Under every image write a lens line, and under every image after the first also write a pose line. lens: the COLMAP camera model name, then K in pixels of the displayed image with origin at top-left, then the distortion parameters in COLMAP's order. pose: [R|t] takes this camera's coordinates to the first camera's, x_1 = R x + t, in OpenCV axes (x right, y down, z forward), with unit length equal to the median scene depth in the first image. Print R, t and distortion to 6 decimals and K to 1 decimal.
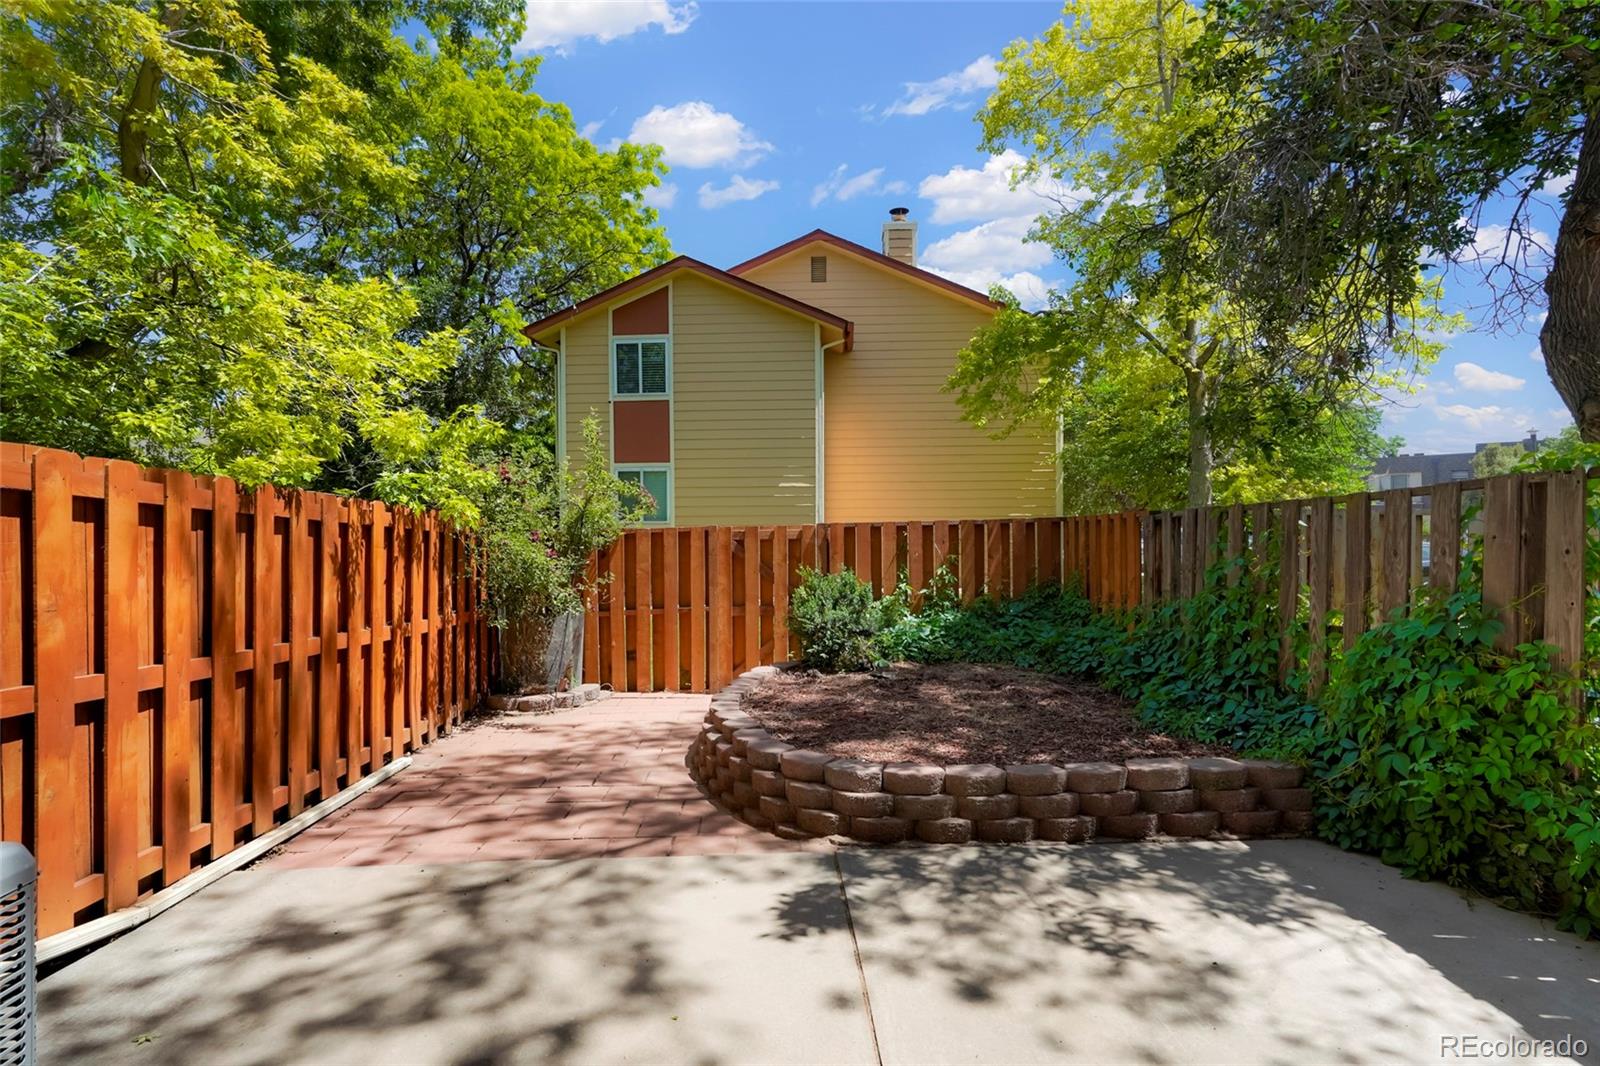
lens RADIAL K [[809.9, 0, 797.4], [0, 809.9, 530.5], [0, 0, 1]] dist [-0.007836, -0.000186]
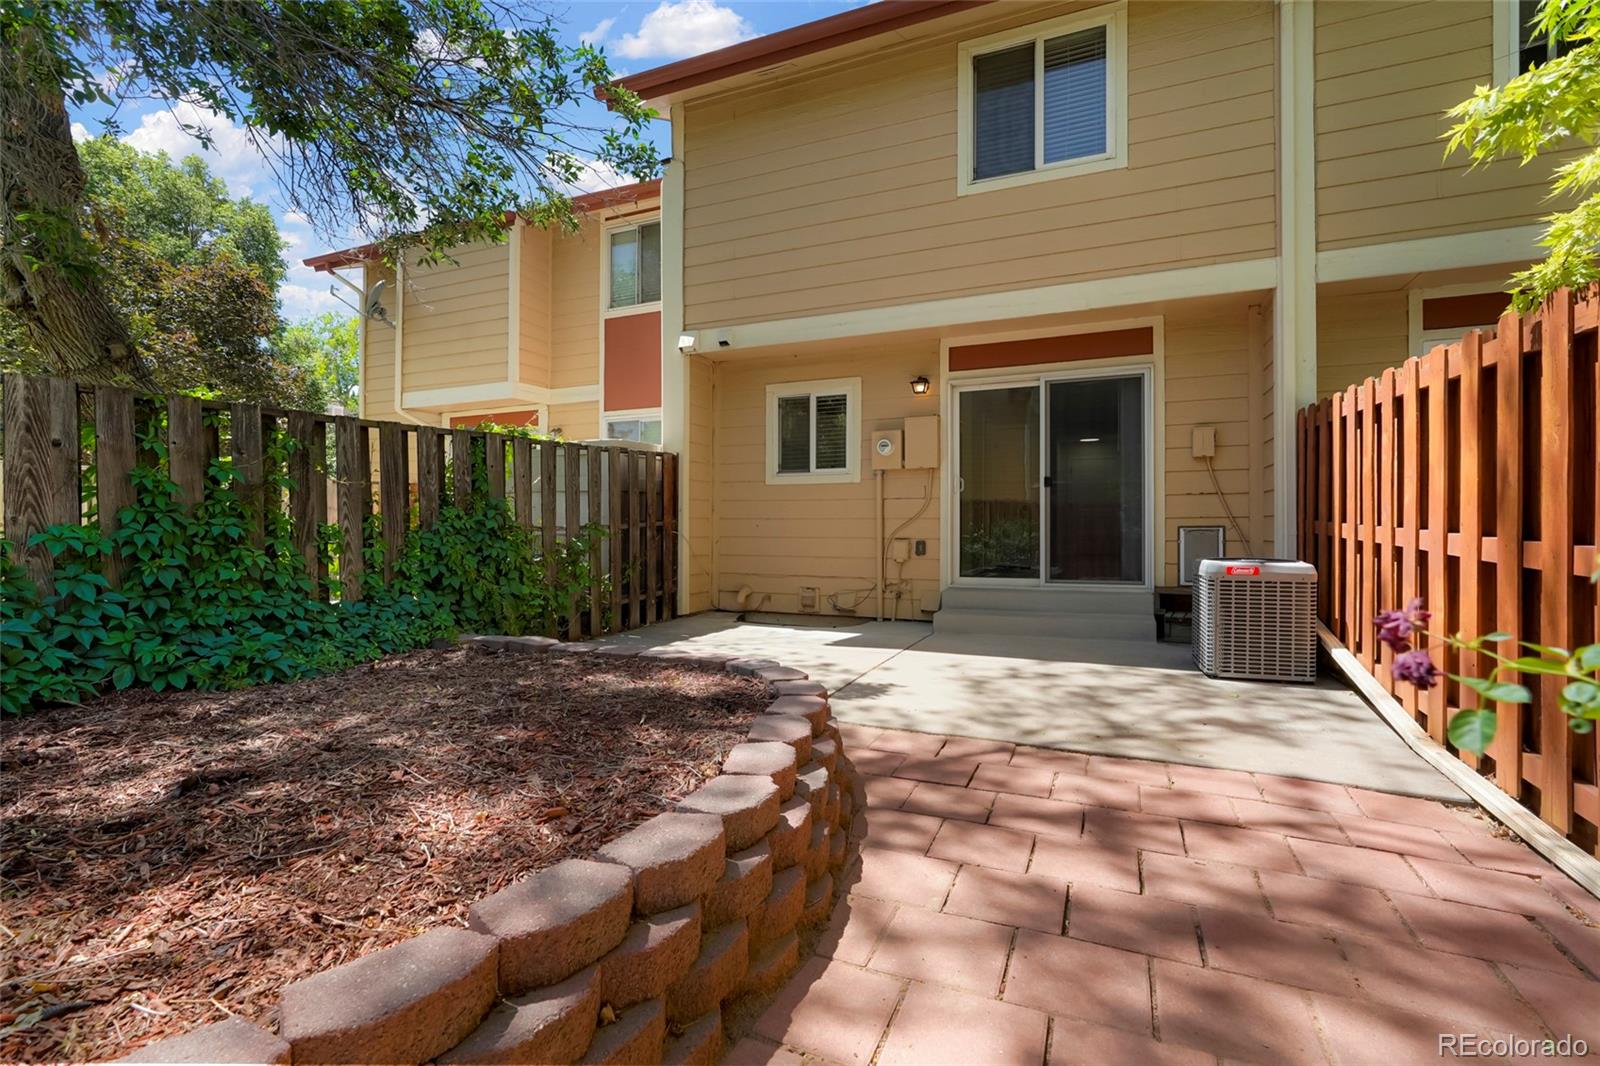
lens RADIAL K [[744.8, 0, 795.7], [0, 744.8, 534.5], [0, 0, 1]] dist [-0.005142, 0.001799]
pose [[-0.901339, 0.006686, 0.433063, -0.324904], [0.007091, 0.999975, -0.000679, 0.120604], [-0.433056, 0.002458, -0.901364, 1.591478]]
